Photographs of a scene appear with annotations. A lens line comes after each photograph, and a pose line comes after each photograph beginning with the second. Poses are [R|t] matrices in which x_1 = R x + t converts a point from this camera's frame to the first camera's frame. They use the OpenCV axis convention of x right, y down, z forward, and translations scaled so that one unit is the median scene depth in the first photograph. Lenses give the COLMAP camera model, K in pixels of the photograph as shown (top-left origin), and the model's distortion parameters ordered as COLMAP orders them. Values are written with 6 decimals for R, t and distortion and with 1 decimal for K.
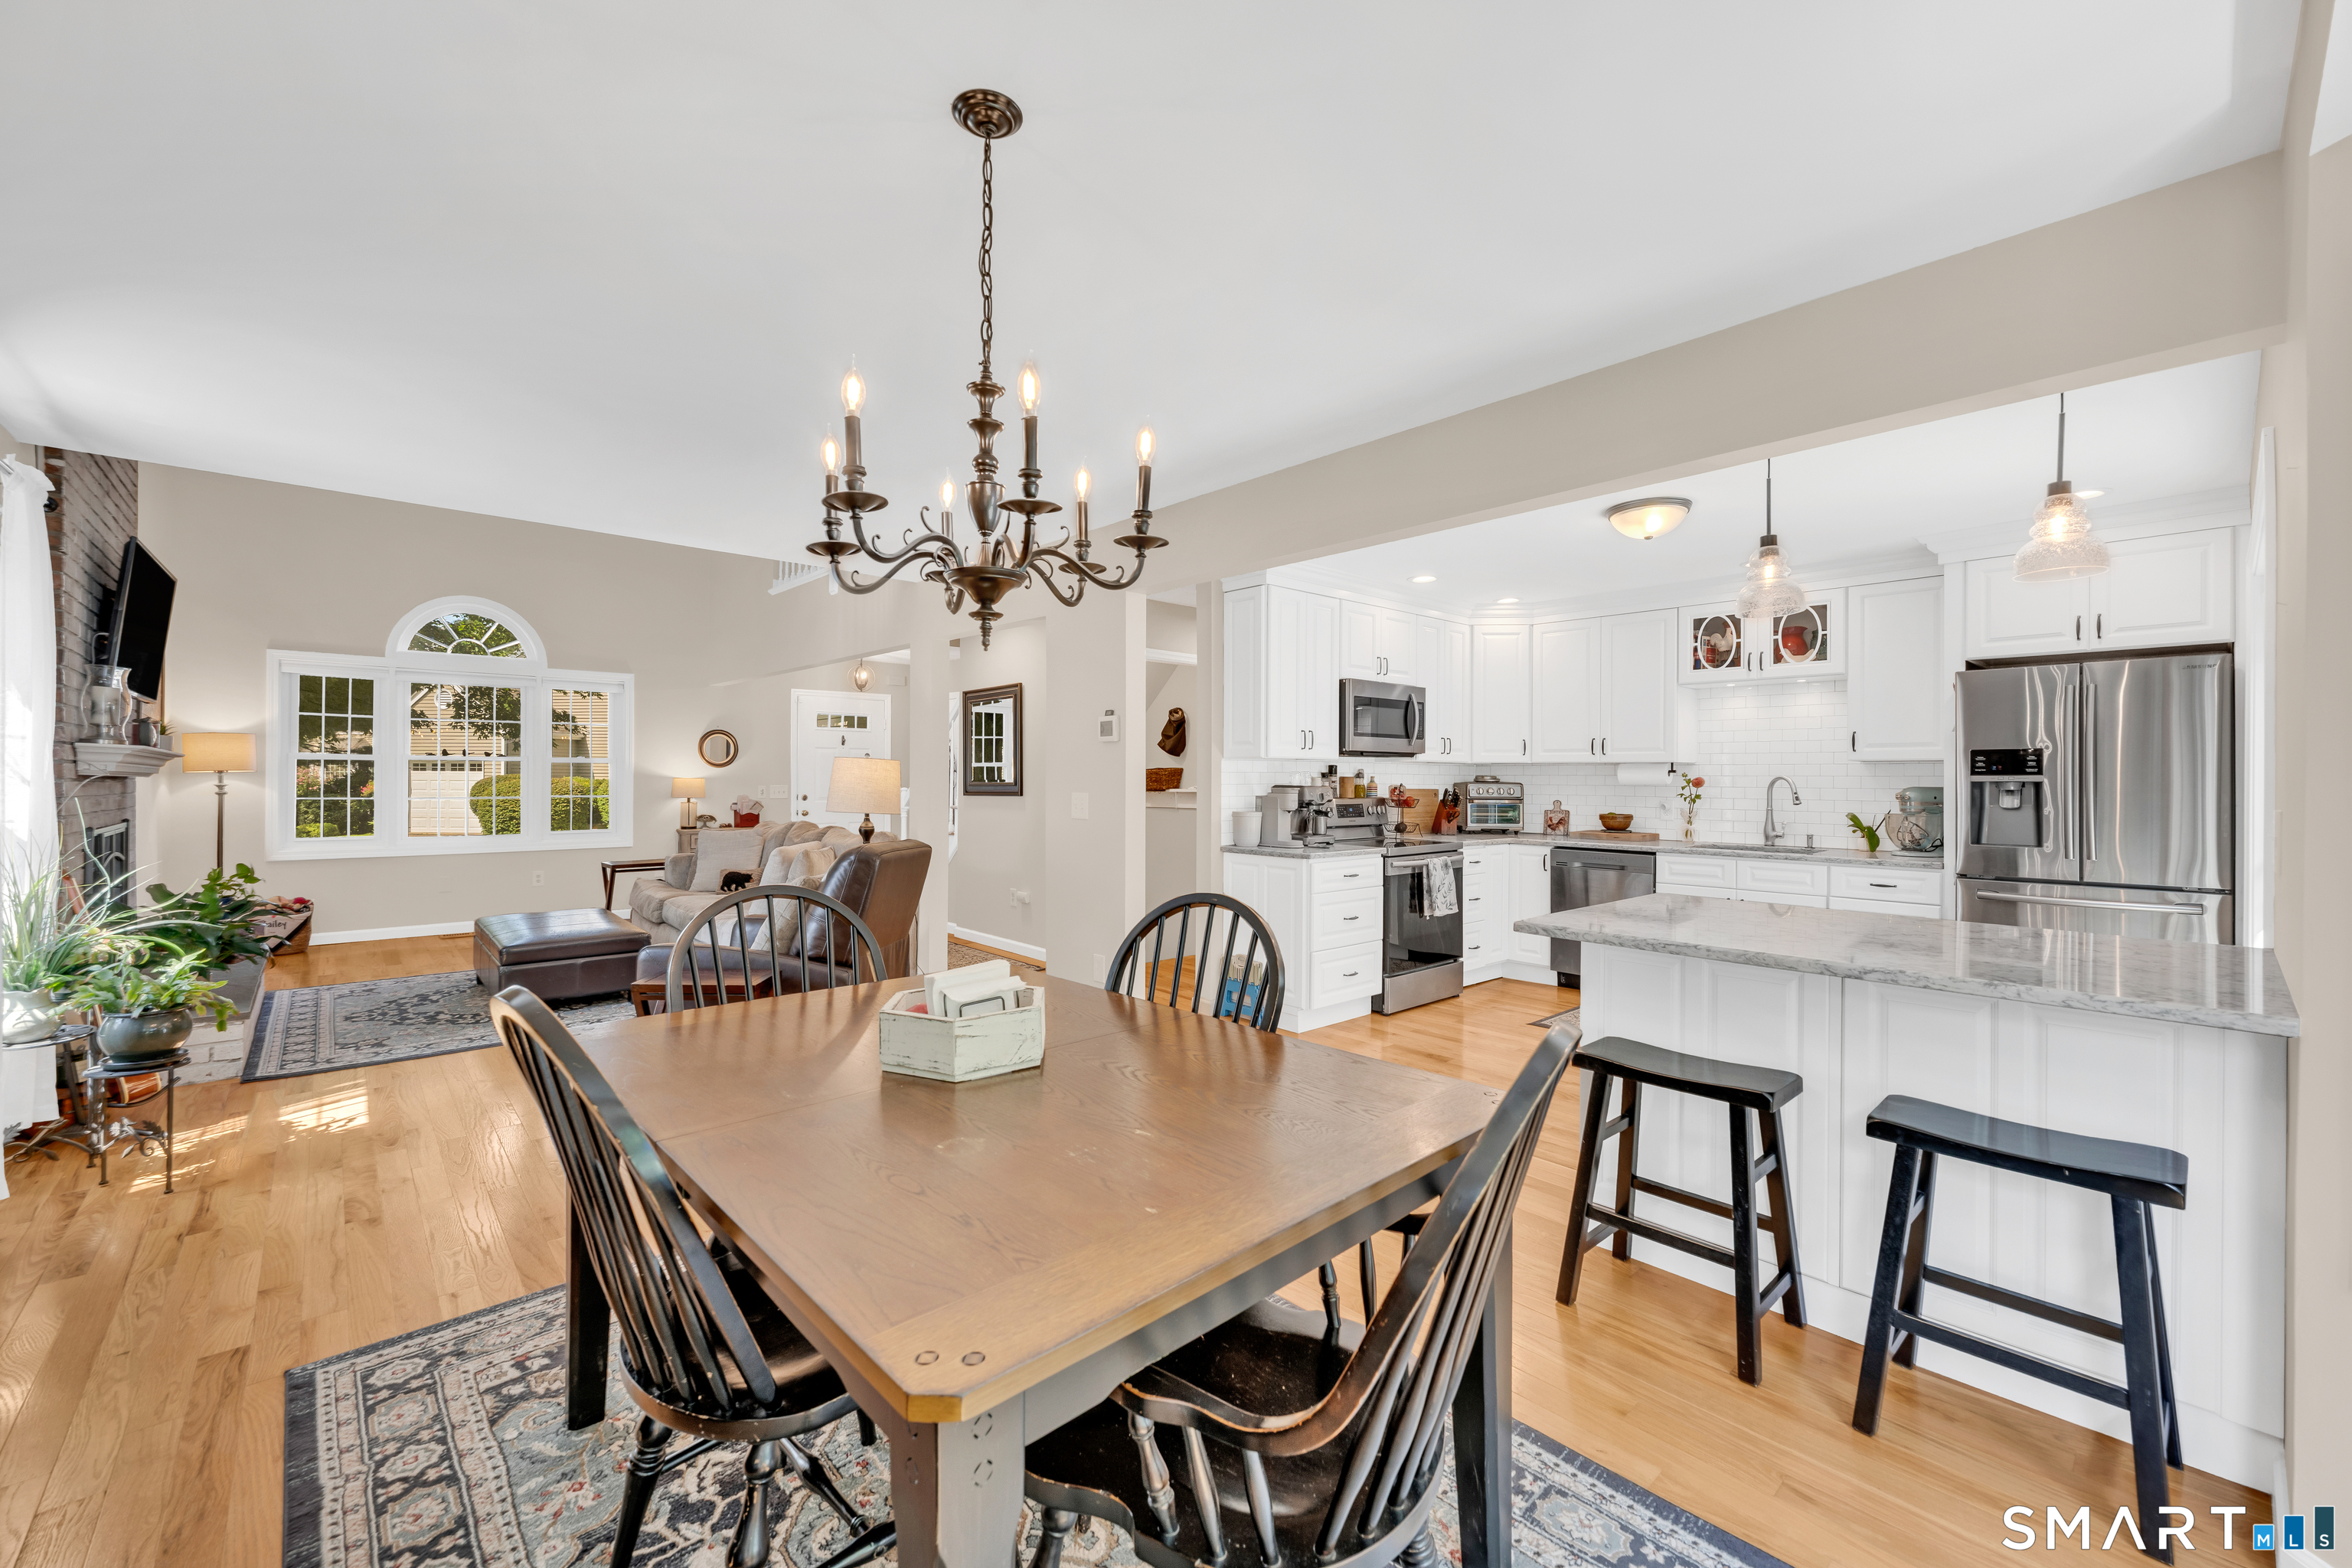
lens RADIAL K [[937.3, 0, 1215.1], [0, 937.3, 777.3], [0, 0, 1]] dist [-0.000648, -0.000157]
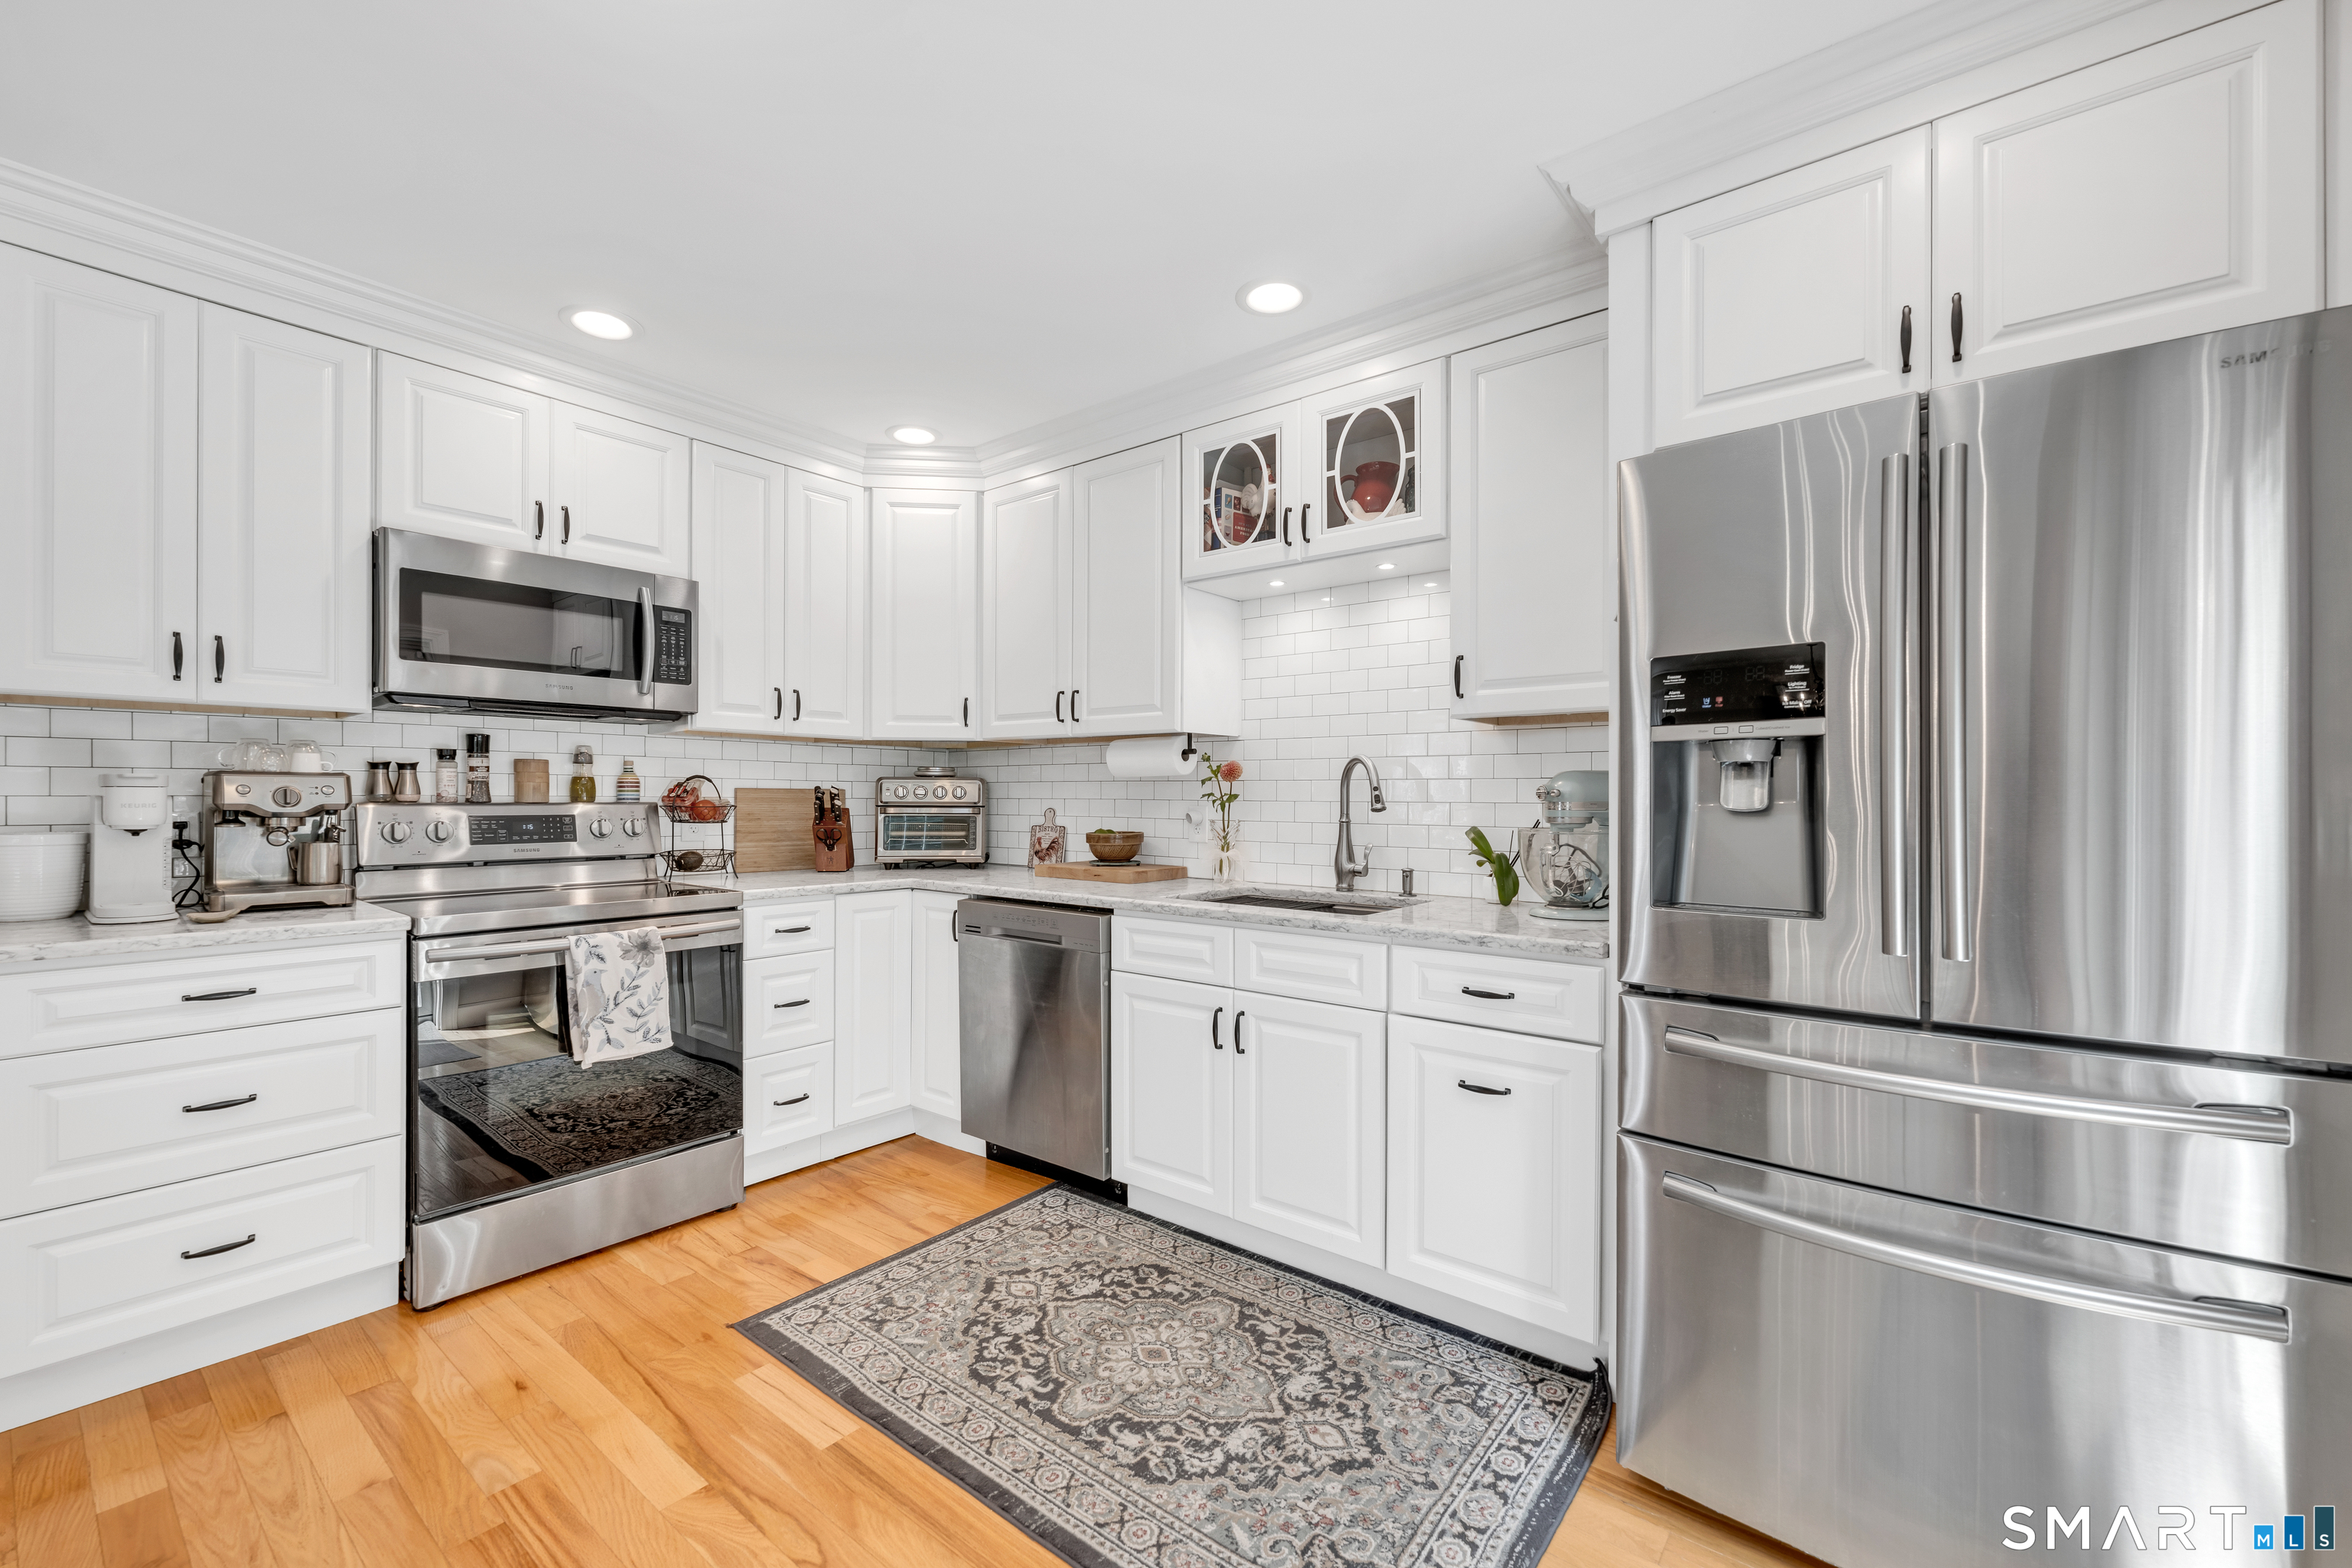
lens RADIAL K [[937.3, 0, 1181.4], [0, 937.3, 792.1], [0, 0, 1]] dist [-0.000648, -0.000157]
pose [[0.990895, -0.000819, 0.134635, 0.450359], [0.001386, 0.999991, -0.004117, 0.020958], [-0.134630, 0.004266, 0.990887, 0.516557]]
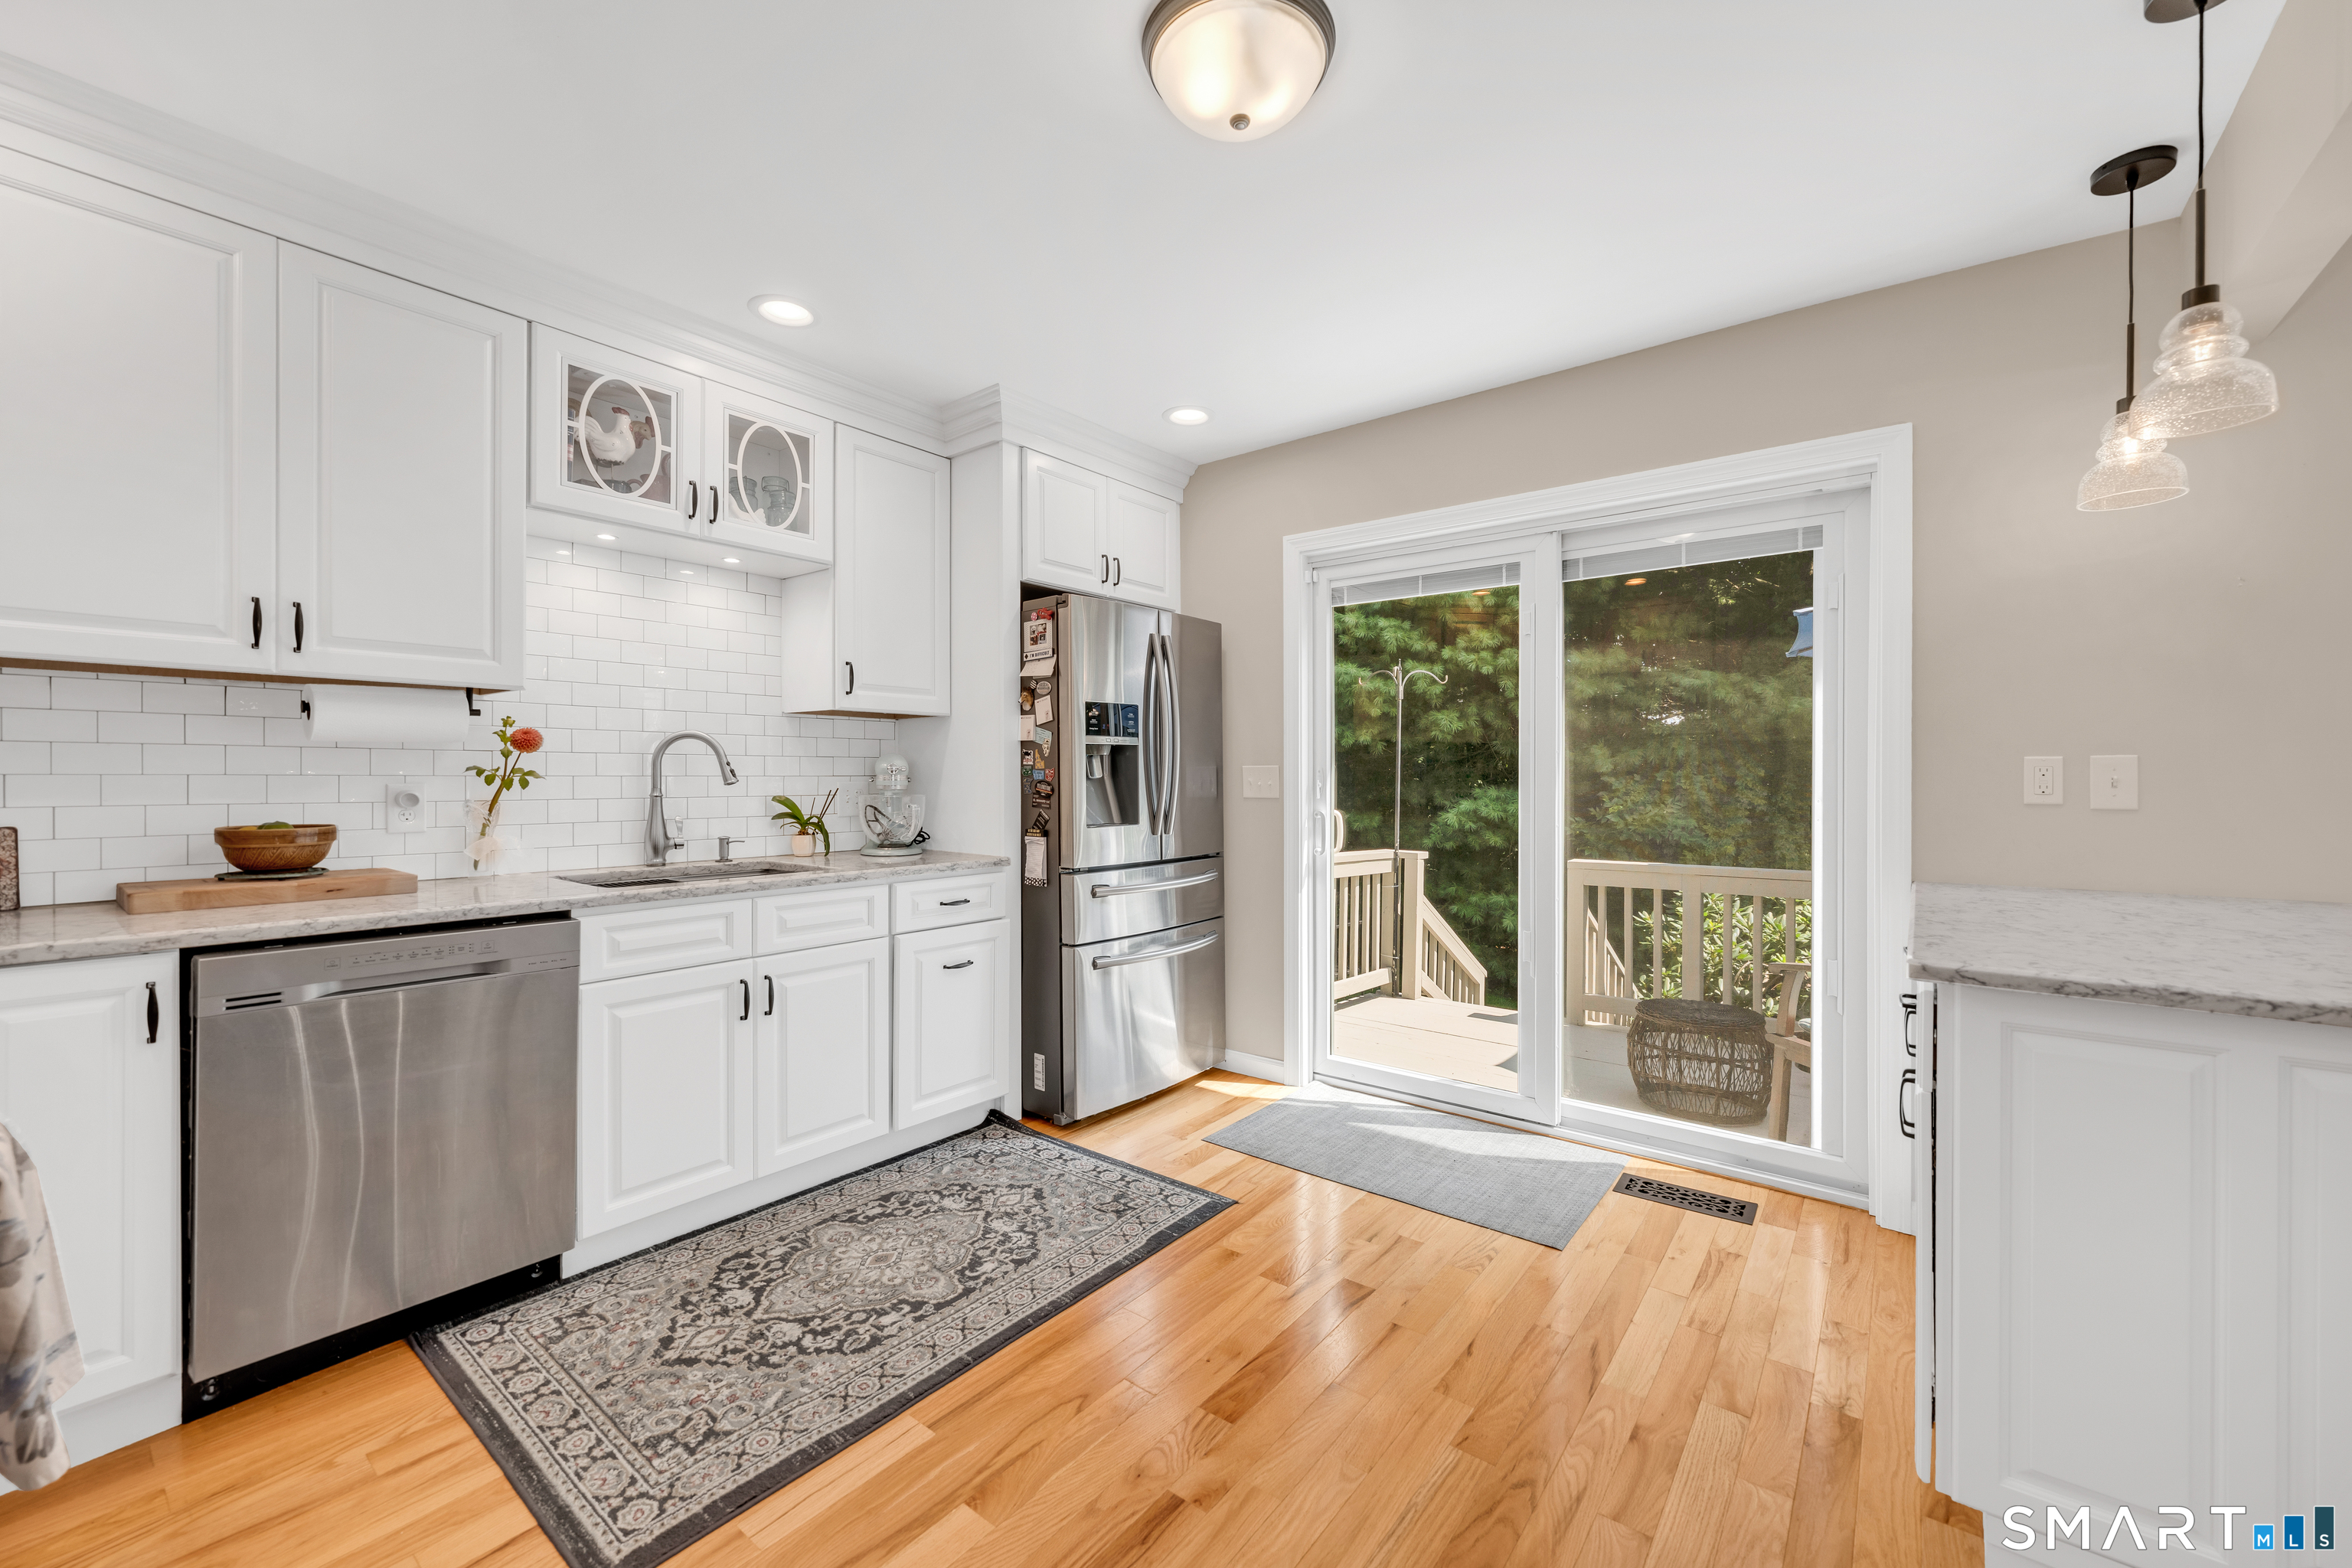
lens RADIAL K [[937.3, 0, 1184.5], [0, 937.3, 768.4], [0, 0, 1]] dist [-0.000648, -0.000157]
pose [[-0.137246, 0.003584, 0.990530, 0.041395], [-0.001777, 0.999991, -0.003865, 0.021819], [-0.990535, -0.002291, -0.137239, 0.816543]]
